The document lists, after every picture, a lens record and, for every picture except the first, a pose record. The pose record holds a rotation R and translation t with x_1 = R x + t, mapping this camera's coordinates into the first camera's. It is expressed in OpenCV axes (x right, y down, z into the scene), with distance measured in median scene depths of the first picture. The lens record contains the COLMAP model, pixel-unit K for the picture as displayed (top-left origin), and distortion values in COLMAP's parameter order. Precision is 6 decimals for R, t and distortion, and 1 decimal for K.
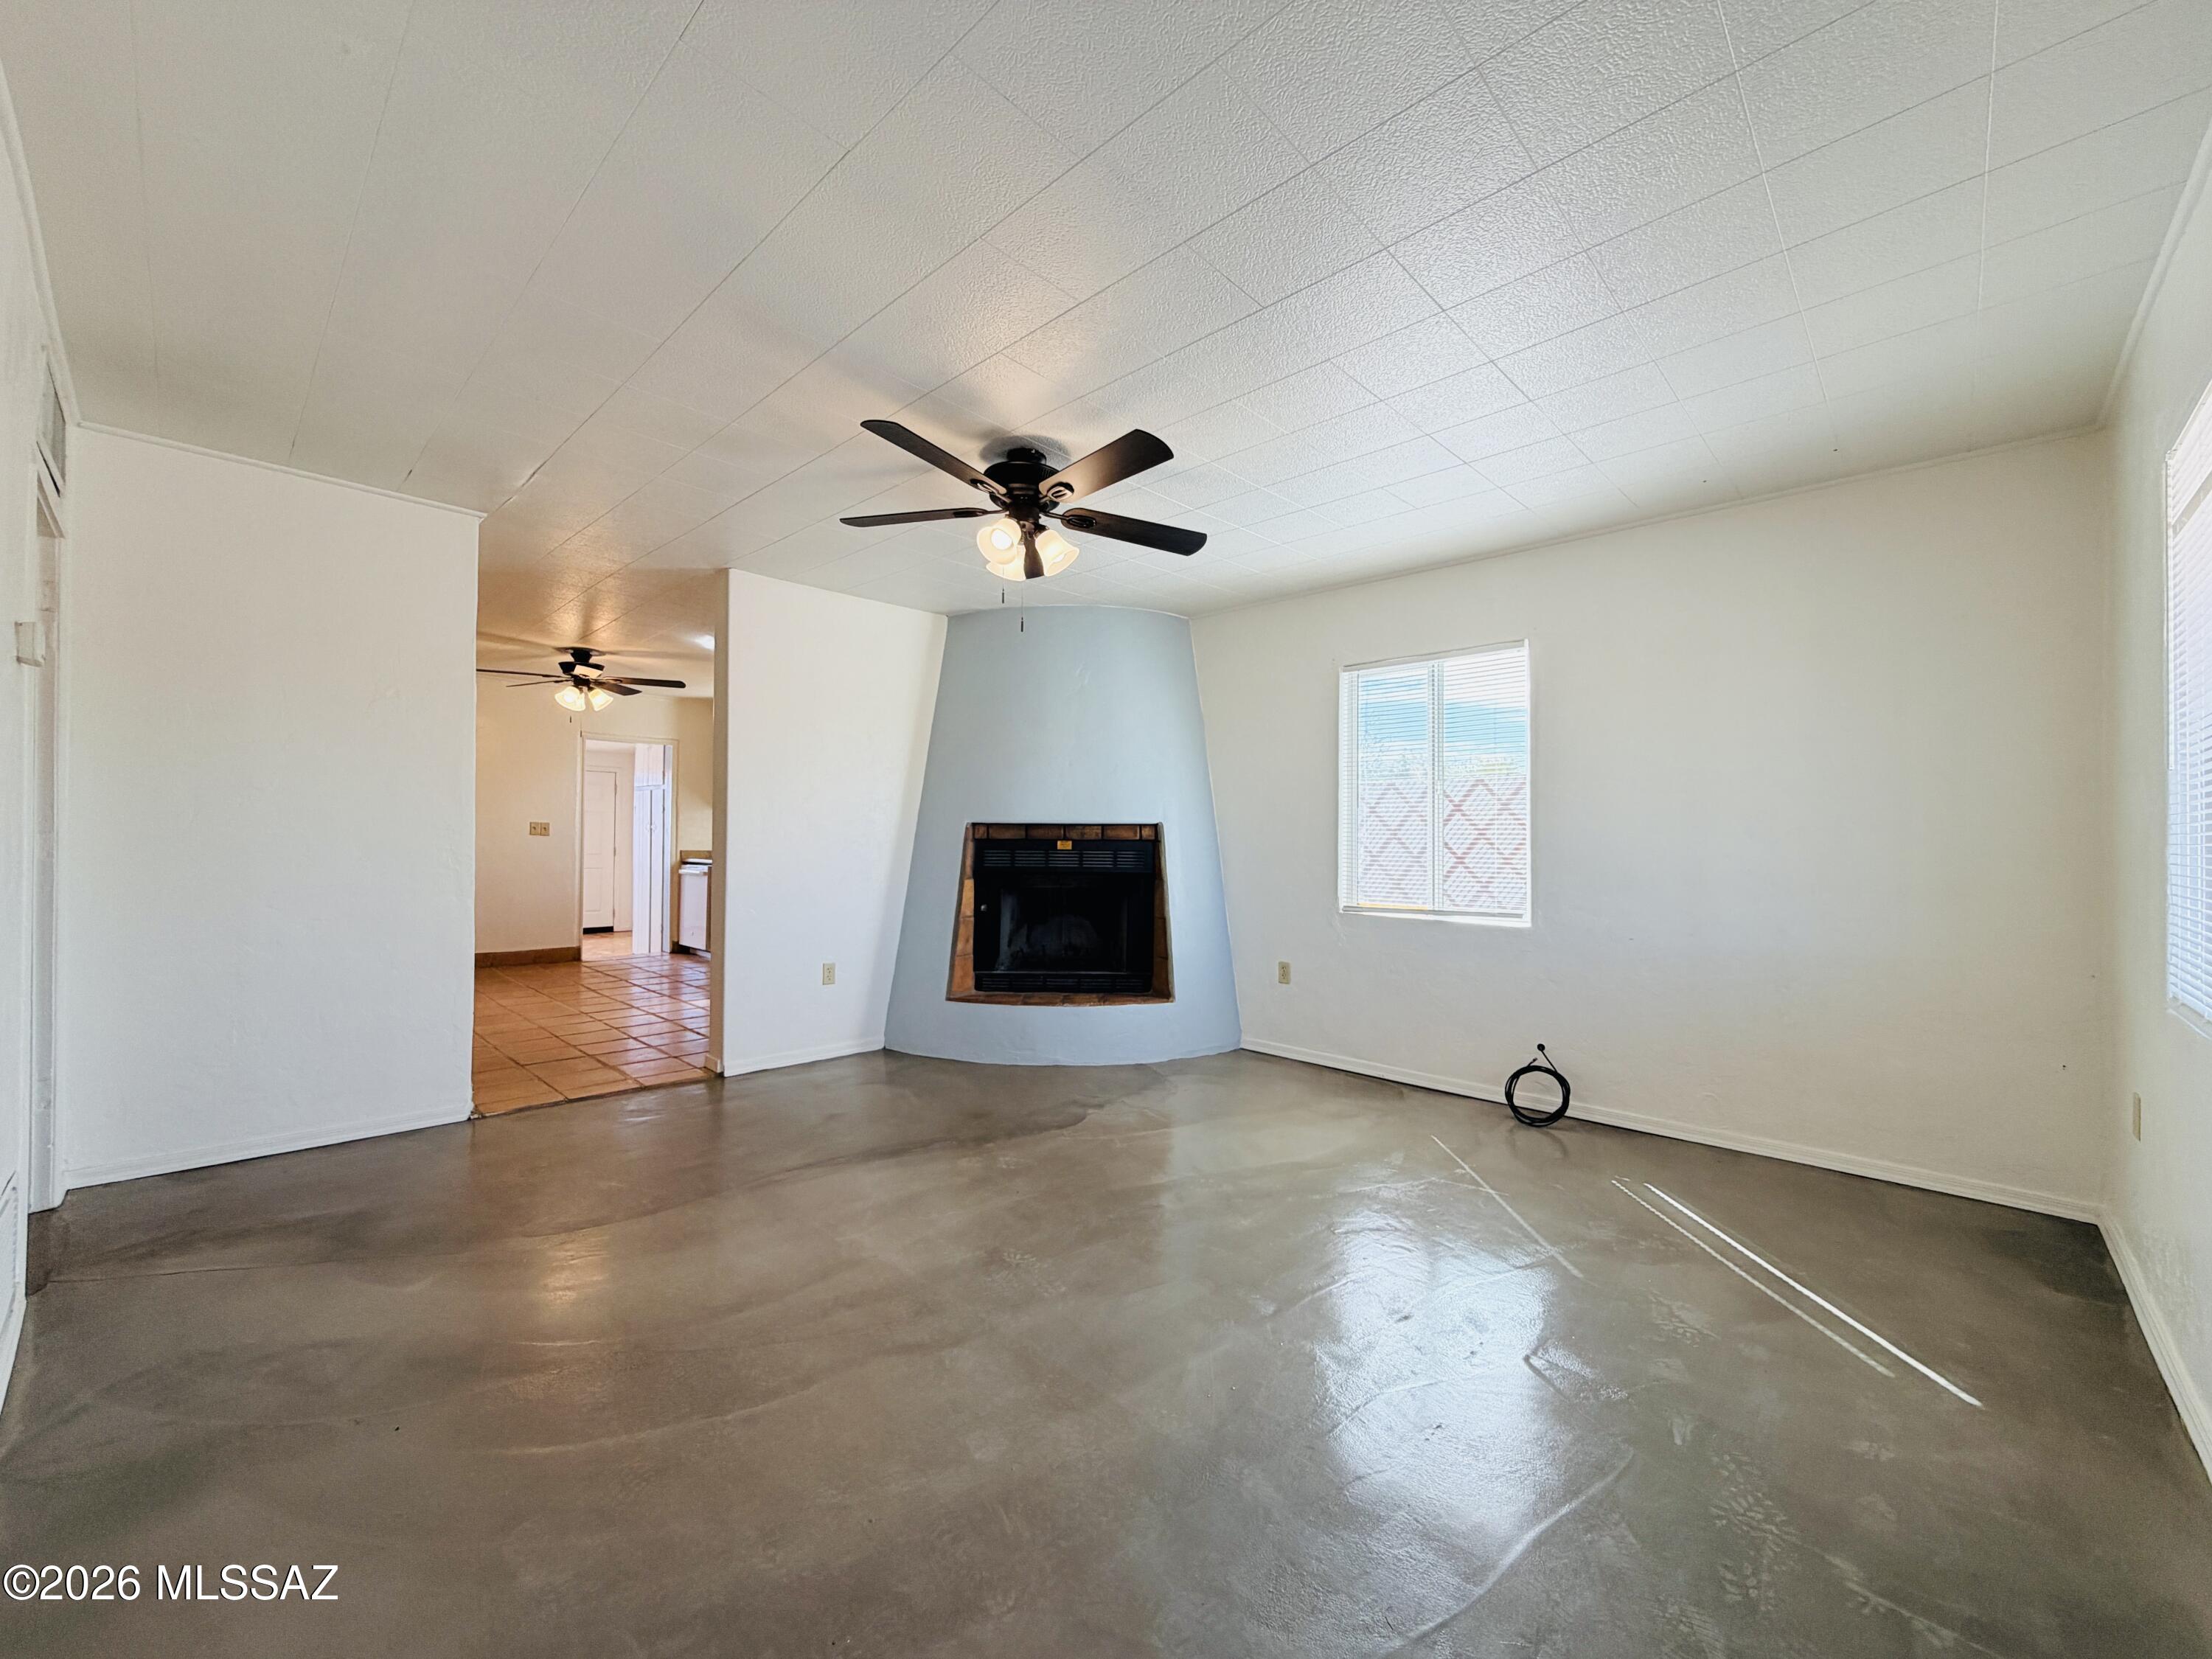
lens RADIAL K [[879.6, 0, 1102.0], [0, 879.6, 835.0], [0, 0, 1]] dist [-0.011370, -0.000318]
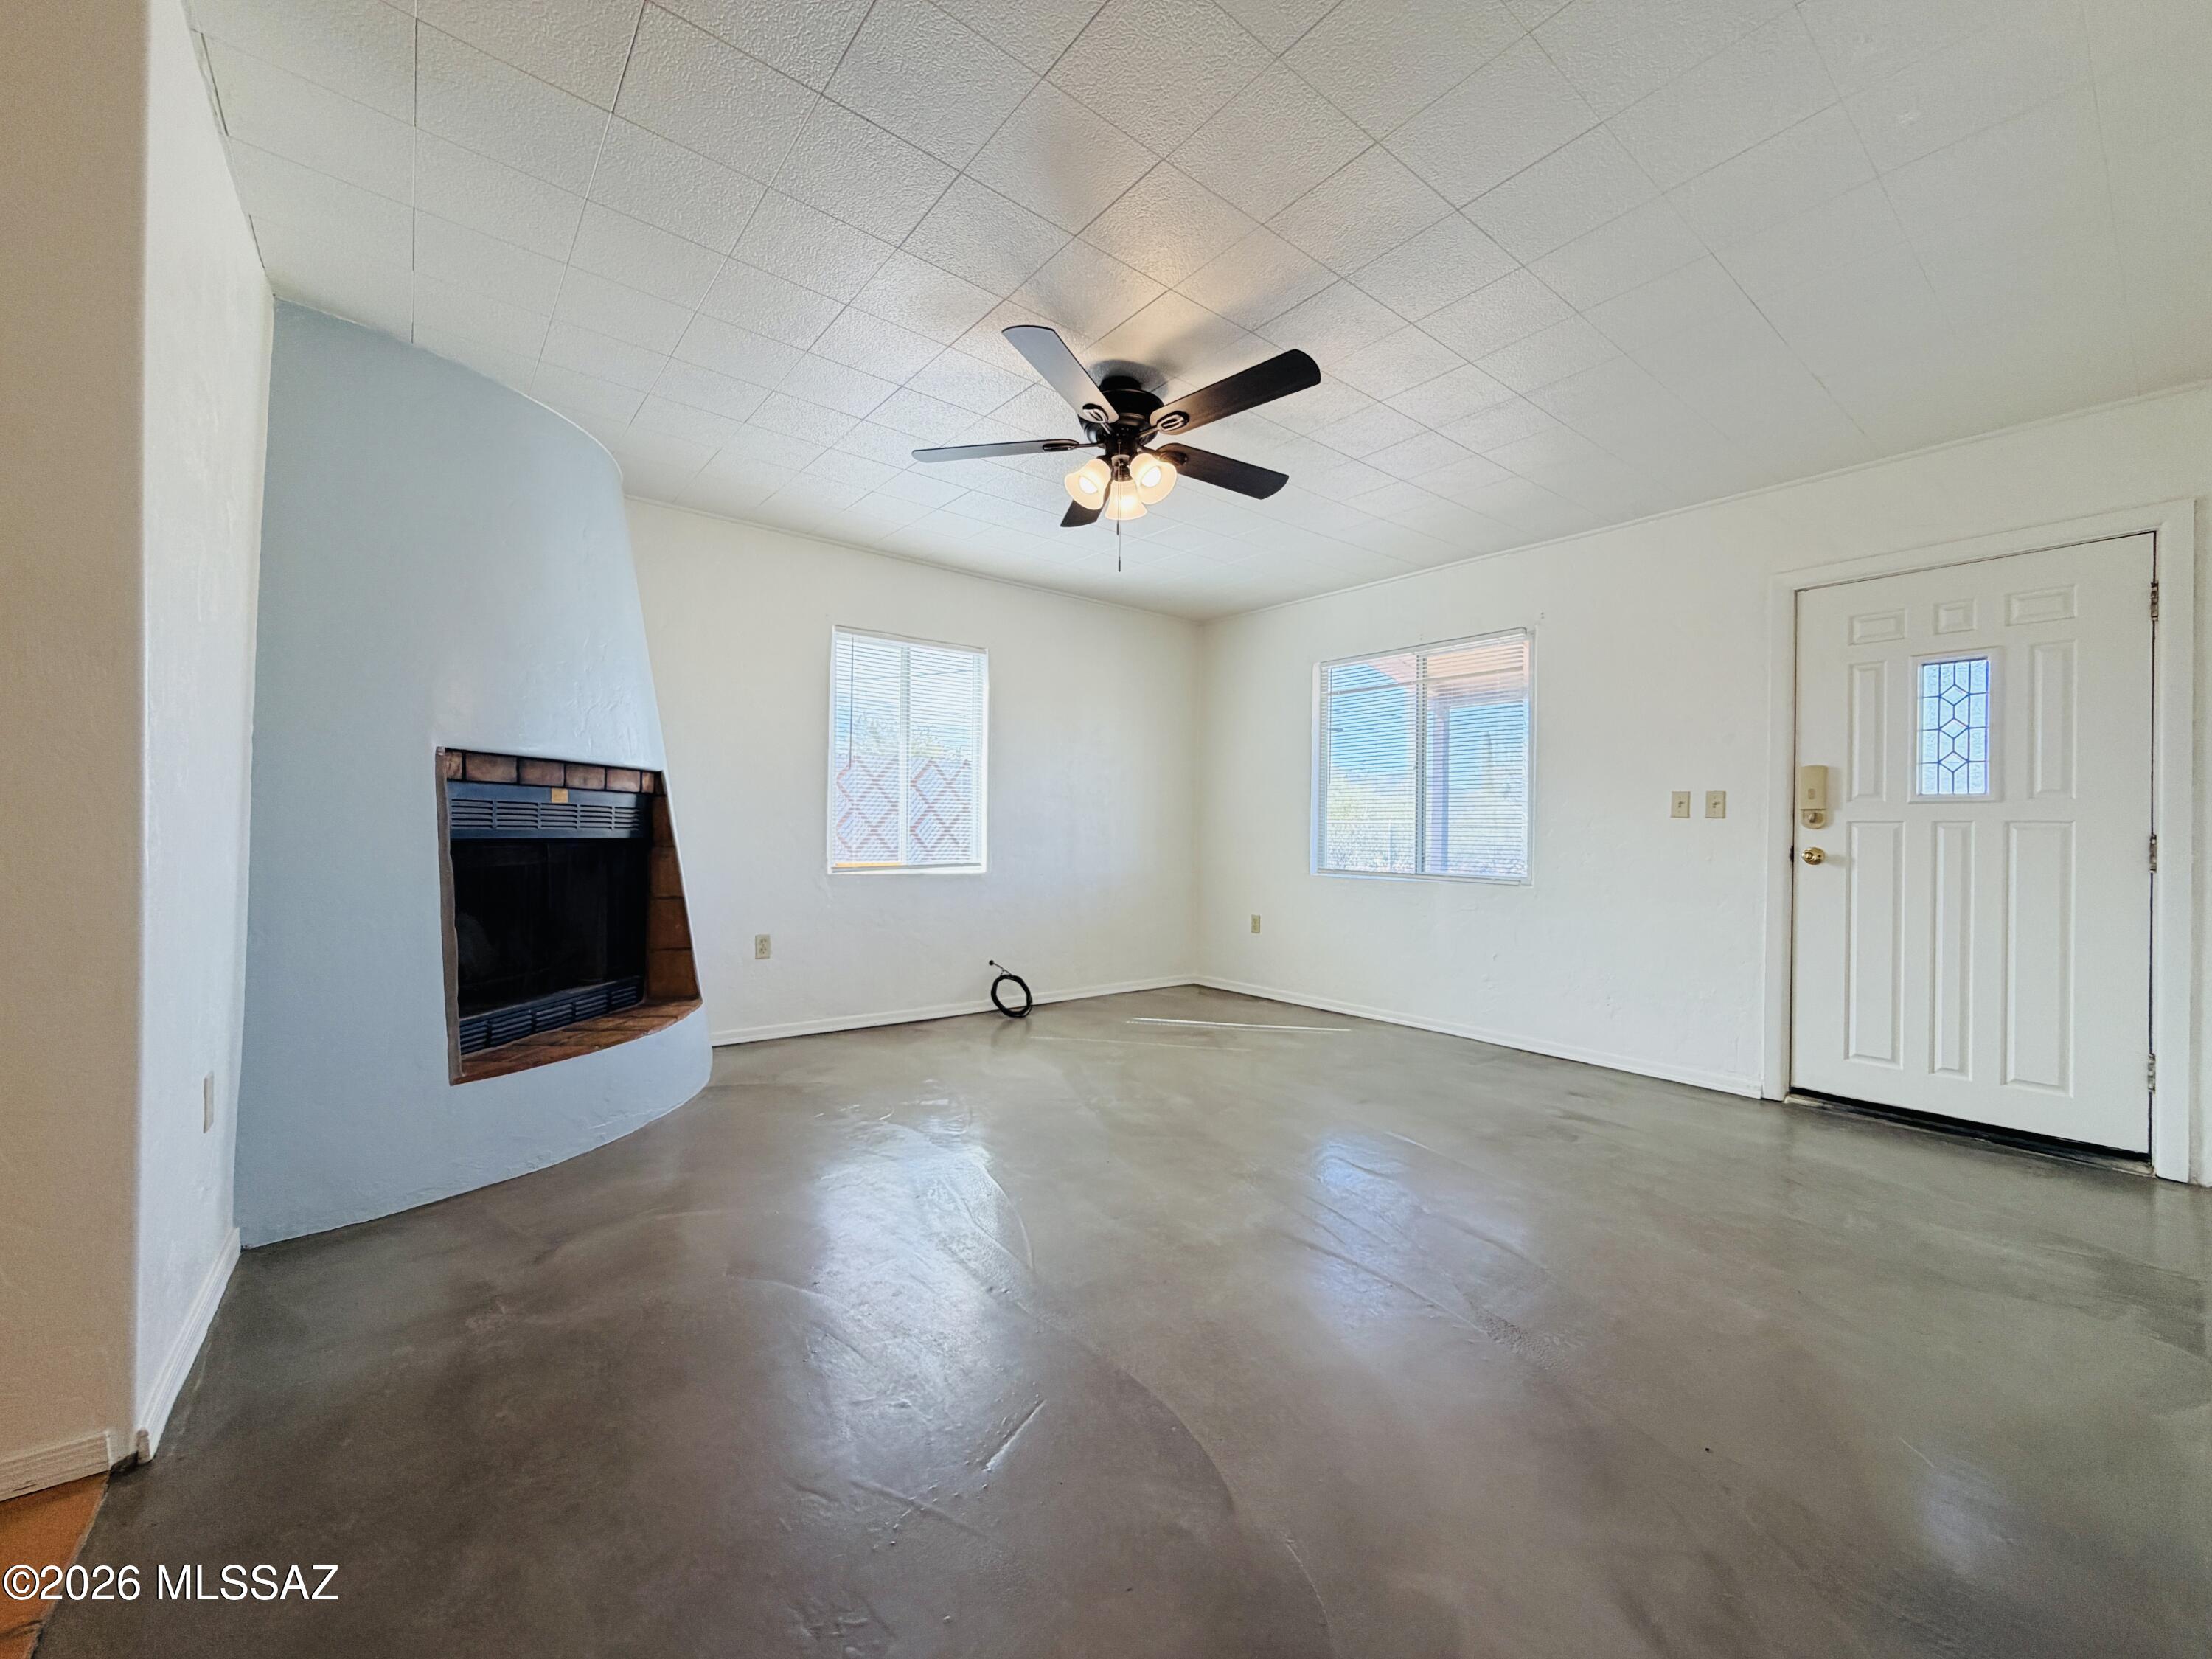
lens RADIAL K [[879.6, 0, 1104.8], [0, 879.6, 831.2], [0, 0, 1]] dist [-0.011370, -0.000318]
pose [[0.118051, -0.003927, 0.993000, -0.683211], [-0.023160, 0.999709, 0.006707, 0.026787], [-0.992737, -0.023789, 0.117926, 0.589307]]
